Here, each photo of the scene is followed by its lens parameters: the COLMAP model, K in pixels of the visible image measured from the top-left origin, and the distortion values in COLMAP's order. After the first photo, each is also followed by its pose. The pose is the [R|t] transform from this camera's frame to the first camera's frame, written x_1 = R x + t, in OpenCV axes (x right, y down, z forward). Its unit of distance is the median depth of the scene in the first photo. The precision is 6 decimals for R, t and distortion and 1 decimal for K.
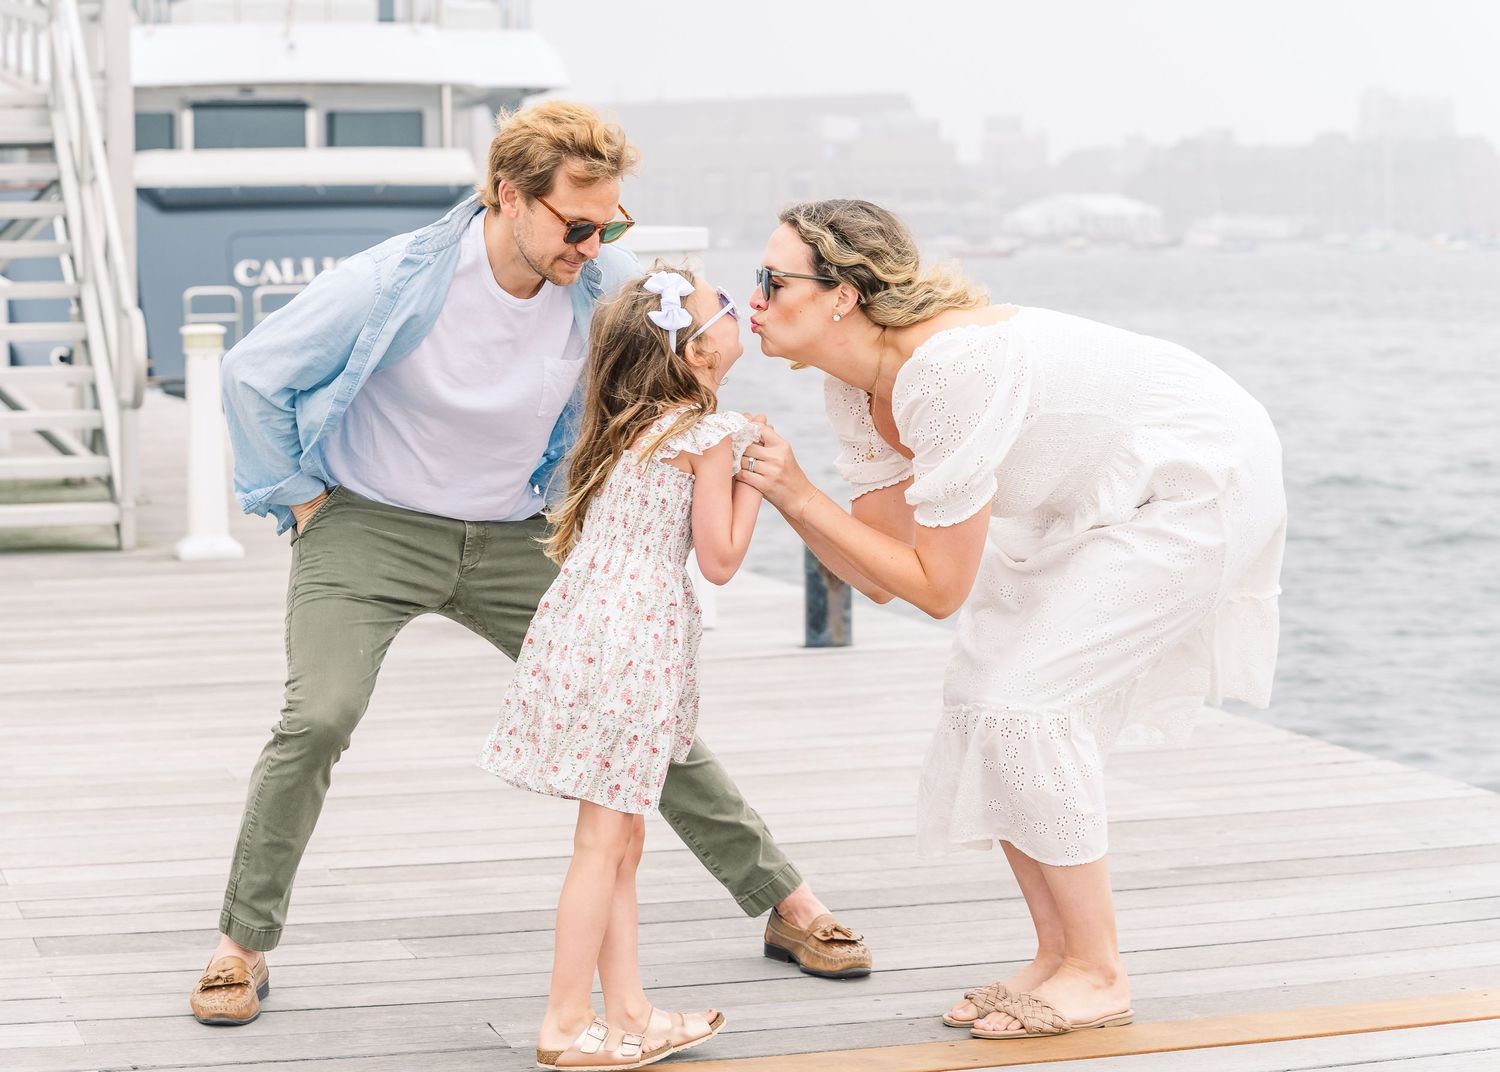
lens RADIAL K [[3843.6, 0, 750.0], [0, 3843.6, 536.0], [0, 0, 1]] dist [-0.196807, -1.672938]
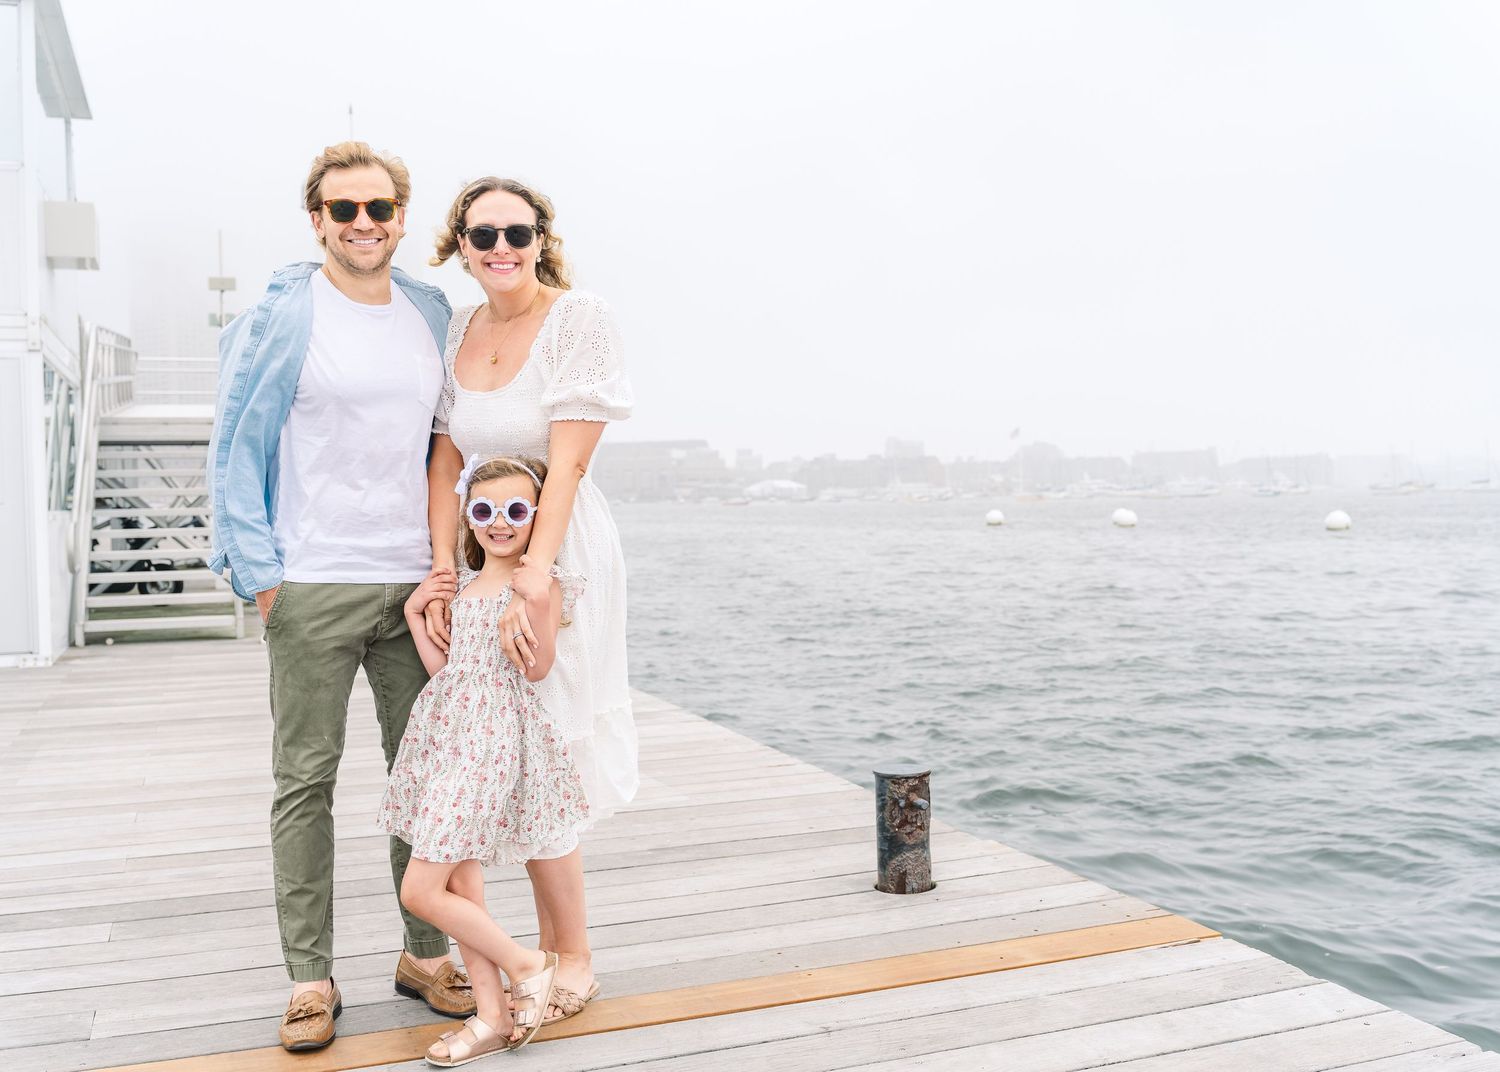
lens RADIAL K [[1522.2, 0, 750.0], [0, 1522.2, 536.0], [0, 0, 1]] dist [-0.006646, -0.019670]
pose [[0.997613, -0.005391, 0.068842, 0.091547], [0.008997, 0.998598, -0.052170, -0.010755], [-0.068464, 0.052665, 0.996263, 0.287526]]
